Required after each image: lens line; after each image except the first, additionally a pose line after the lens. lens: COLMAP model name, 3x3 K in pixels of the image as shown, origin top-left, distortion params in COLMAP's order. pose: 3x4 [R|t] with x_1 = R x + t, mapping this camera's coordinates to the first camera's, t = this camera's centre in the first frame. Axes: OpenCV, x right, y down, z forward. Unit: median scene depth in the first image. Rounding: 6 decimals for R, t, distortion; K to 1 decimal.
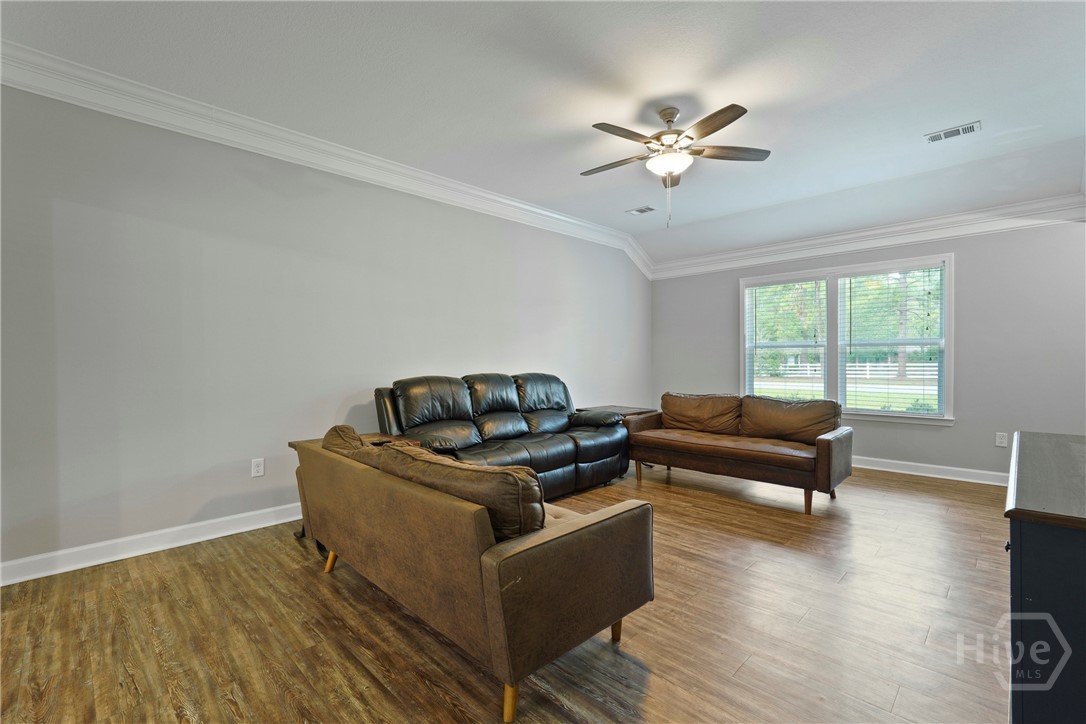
lens RADIAL K [[485.2, 0, 545.2], [0, 485.2, 360.5], [0, 0, 1]] dist [-0.016024, 0.006308]
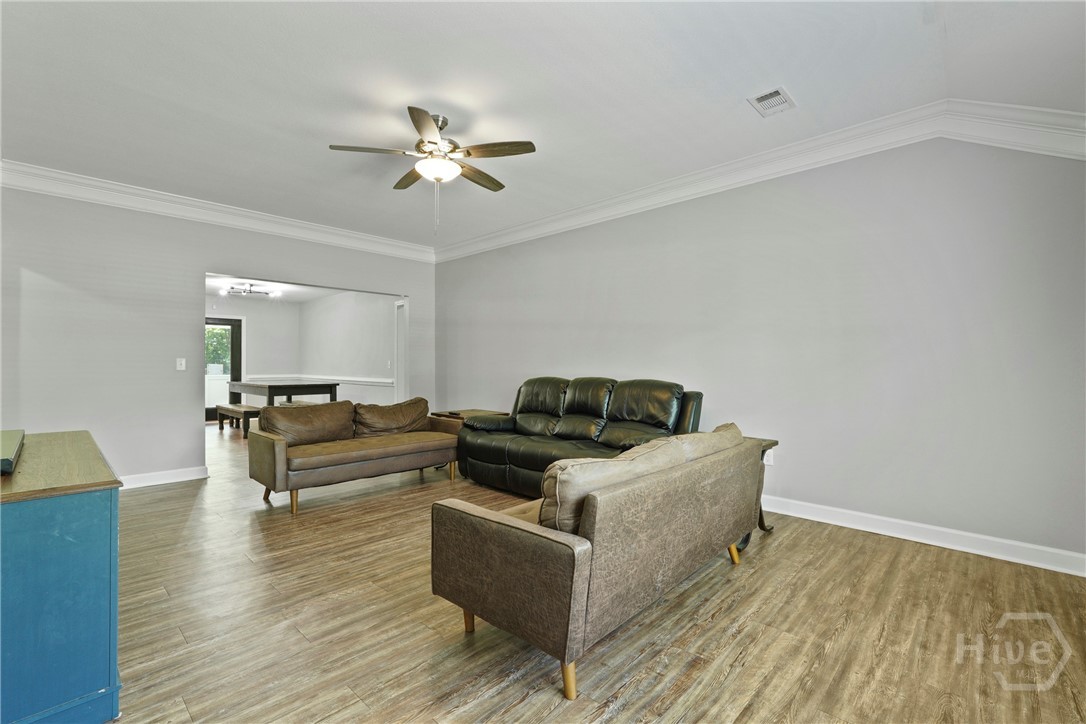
lens RADIAL K [[485.2, 0, 544.3], [0, 485.2, 361.2], [0, 0, 1]] dist [-0.016024, 0.006308]
pose [[0.027727, -0.005697, -0.999599, 0.901783], [-0.004663, 0.999972, -0.005828, -0.002216], [0.999605, 0.004823, 0.027699, 0.837578]]
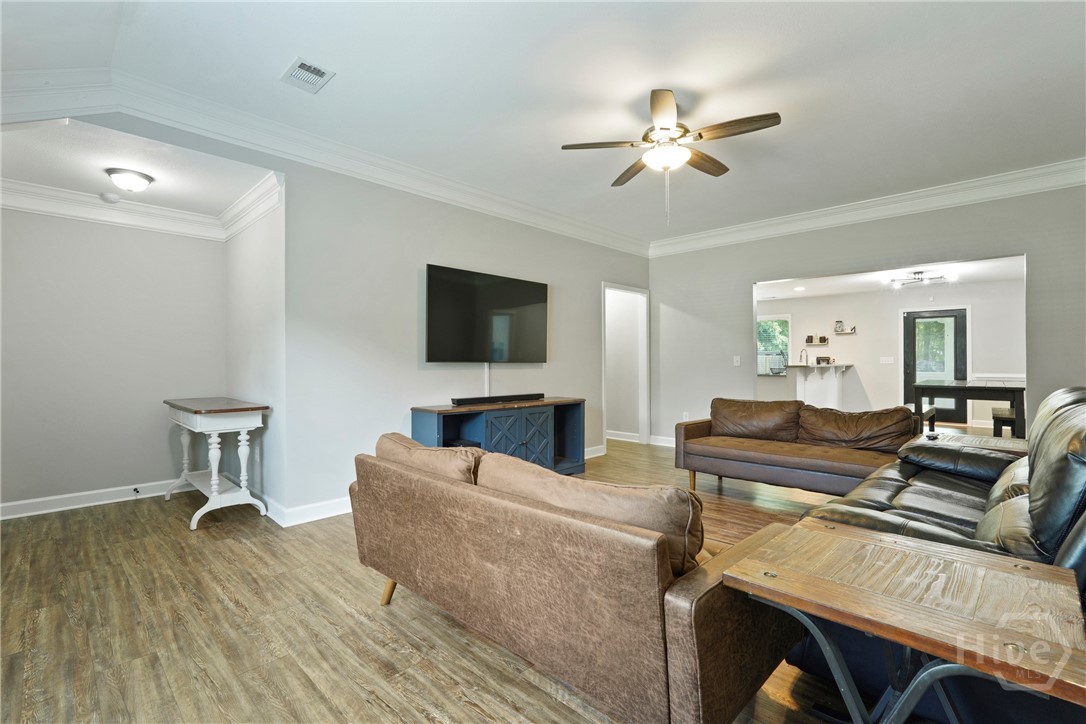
lens RADIAL K [[485.2, 0, 540.1], [0, 485.2, 361.1], [0, 0, 1]] dist [-0.016024, 0.006308]
pose [[-0.999973, 0.004549, -0.005800, 0.361528], [0.004544, 0.999989, 0.000829, -0.002677], [0.005804, 0.000802, -0.999983, 1.387417]]
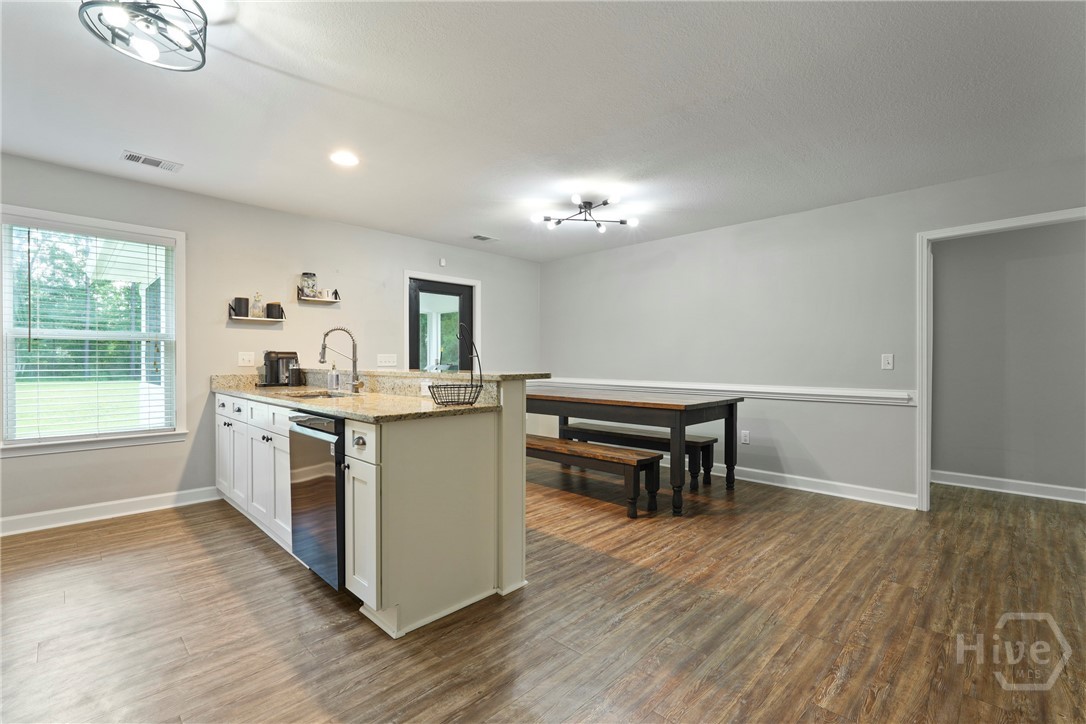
lens RADIAL K [[485.2, 0, 546.6], [0, 485.2, 363.9], [0, 0, 1]] dist [-0.016024, 0.006308]
pose [[0.007513, 0.008608, -0.999935, -0.002097], [0.000845, 0.999963, 0.008614, 0.002104], [0.999971, -0.000909, 0.007506, -0.274034]]
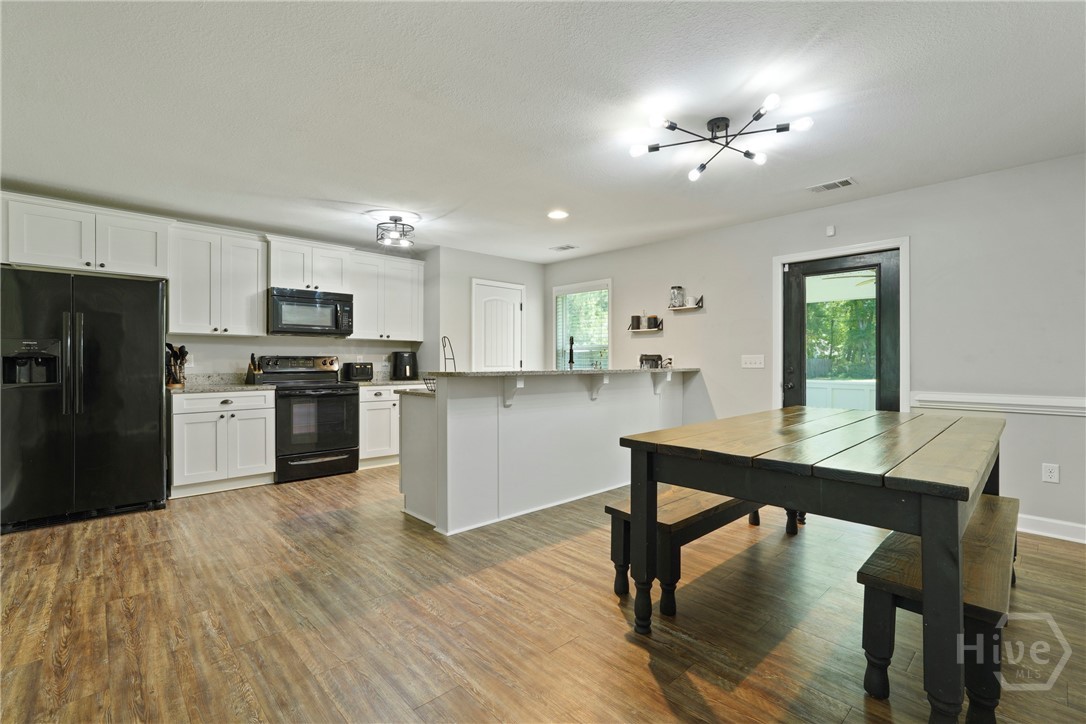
lens RADIAL K [[485.2, 0, 542.9], [0, 485.2, 365.1], [0, 0, 1]] dist [-0.016024, 0.006308]
pose [[-0.999191, 0.000703, 0.040211, -0.710207], [0.000962, 0.999979, 0.006419, 0.003277], [-0.040206, 0.006453, -0.999171, 0.398814]]
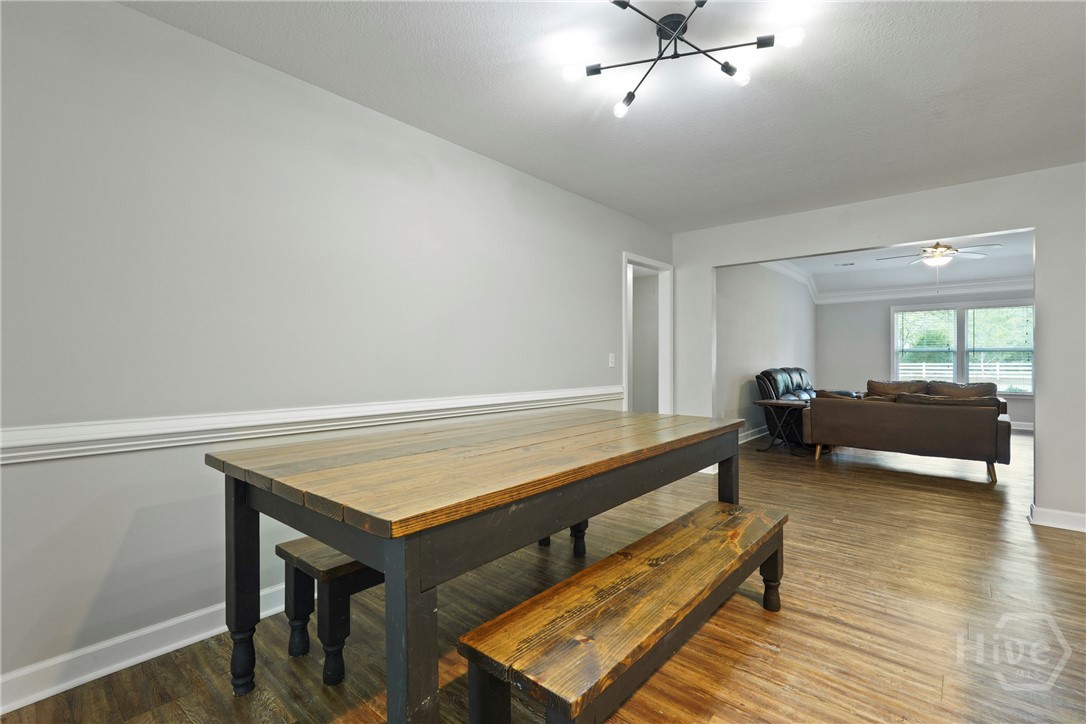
lens RADIAL K [[485.2, 0, 544.4], [0, 485.2, 358.3], [0, 0, 1]] dist [-0.016024, 0.006308]
pose [[0.998217, 0.004553, 0.059523, -1.035530], [-0.004442, 0.999988, -0.001987, 0.003013], [-0.059531, 0.001719, 0.998225, -0.606024]]
